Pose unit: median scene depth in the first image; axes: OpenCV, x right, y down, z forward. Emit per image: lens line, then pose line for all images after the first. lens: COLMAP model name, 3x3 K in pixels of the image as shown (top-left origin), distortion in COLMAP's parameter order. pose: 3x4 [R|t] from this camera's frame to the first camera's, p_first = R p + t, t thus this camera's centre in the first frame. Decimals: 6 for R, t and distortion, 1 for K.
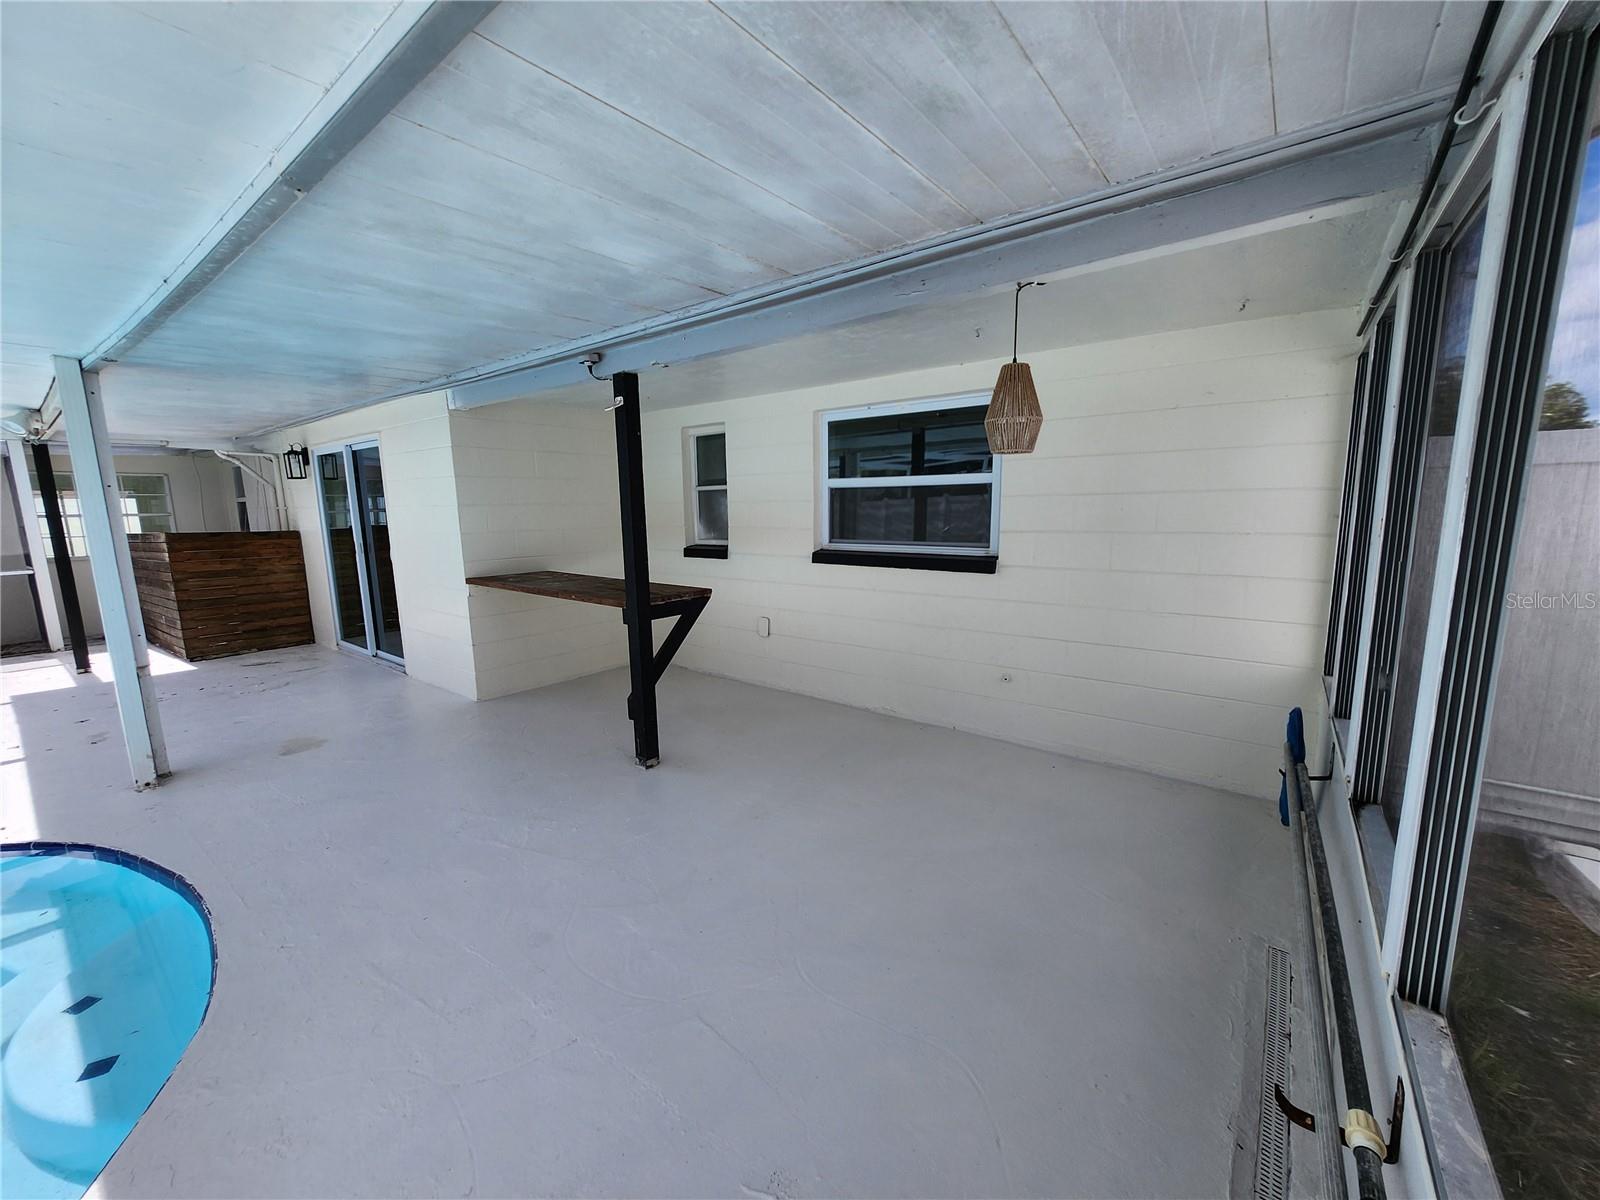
lens RADIAL K [[628.4, 0, 800.0], [0, 628.4, 600.0], [0, 0, 1]] dist [-0.000361, -0.000270]
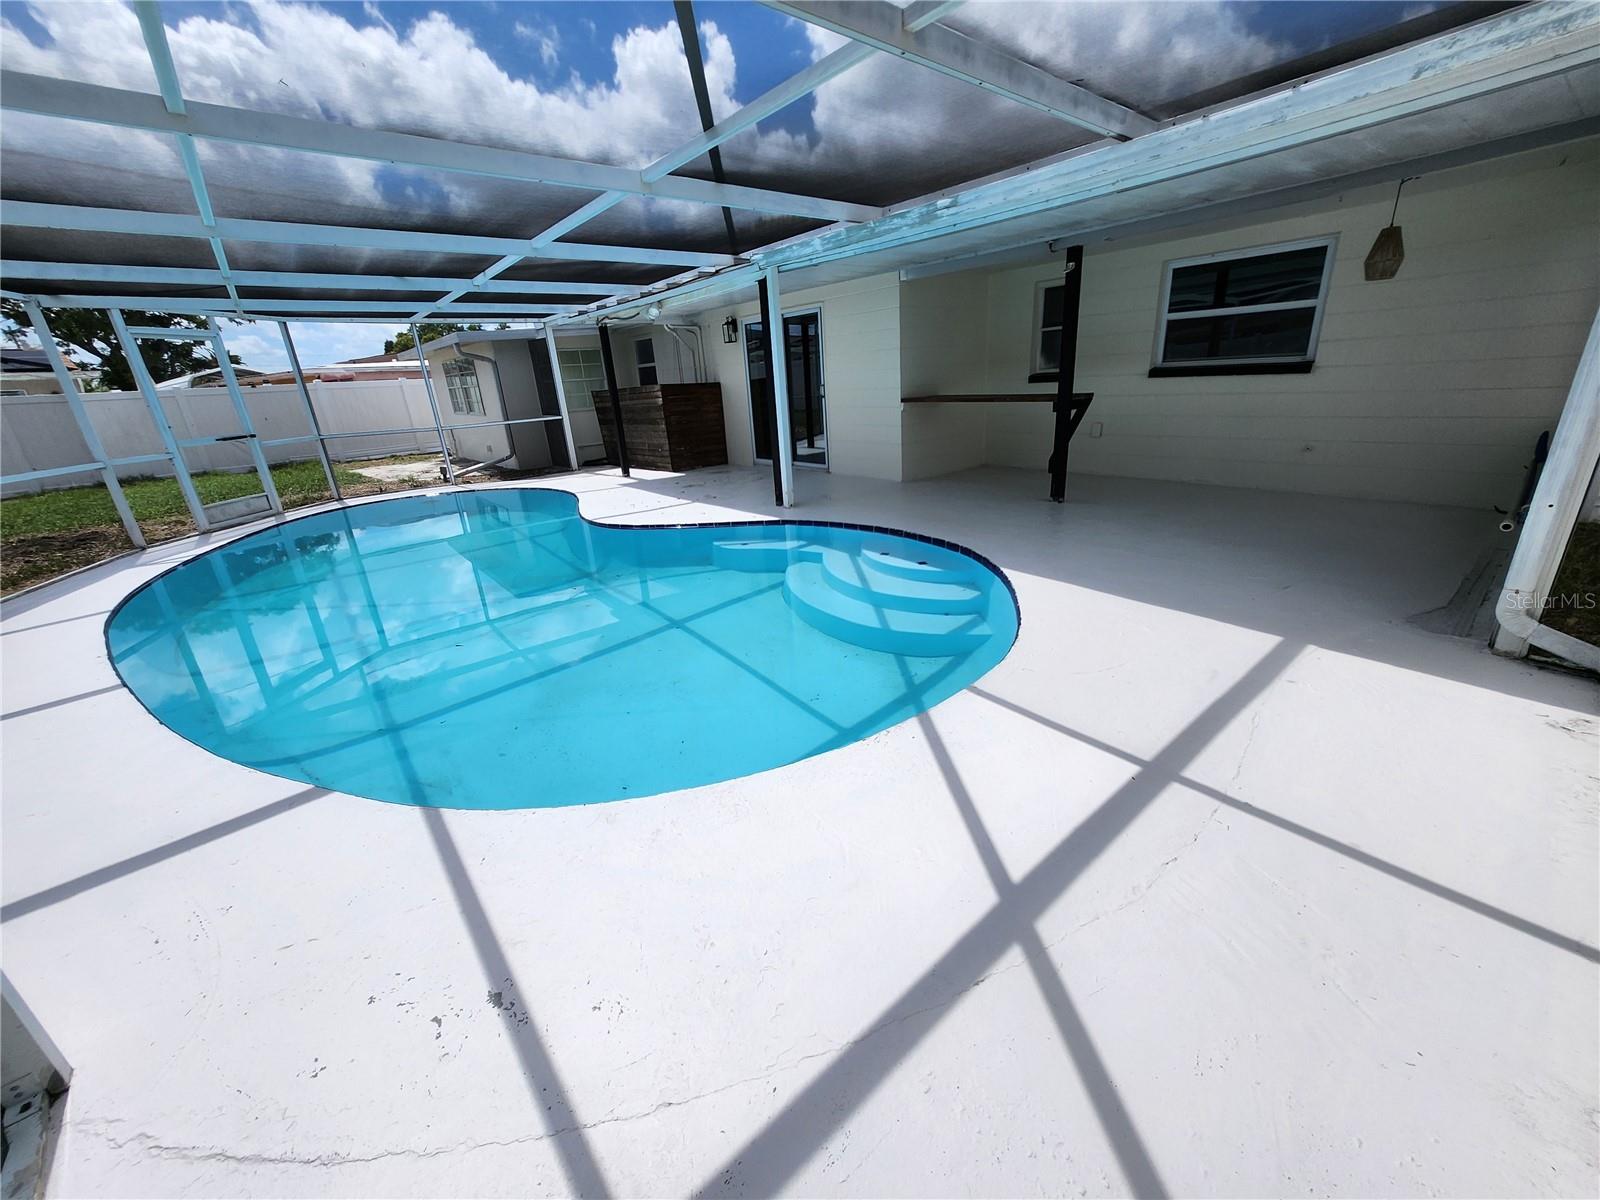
lens RADIAL K [[628.4, 0, 800.0], [0, 628.4, 600.0], [0, 0, 1]] dist [-0.000361, -0.000270]
pose [[0.968924, 0.040941, -0.243947, -0.374222], [0.007369, 0.980993, 0.193905, 0.150233], [0.247249, -0.189677, 0.950206, -0.624463]]
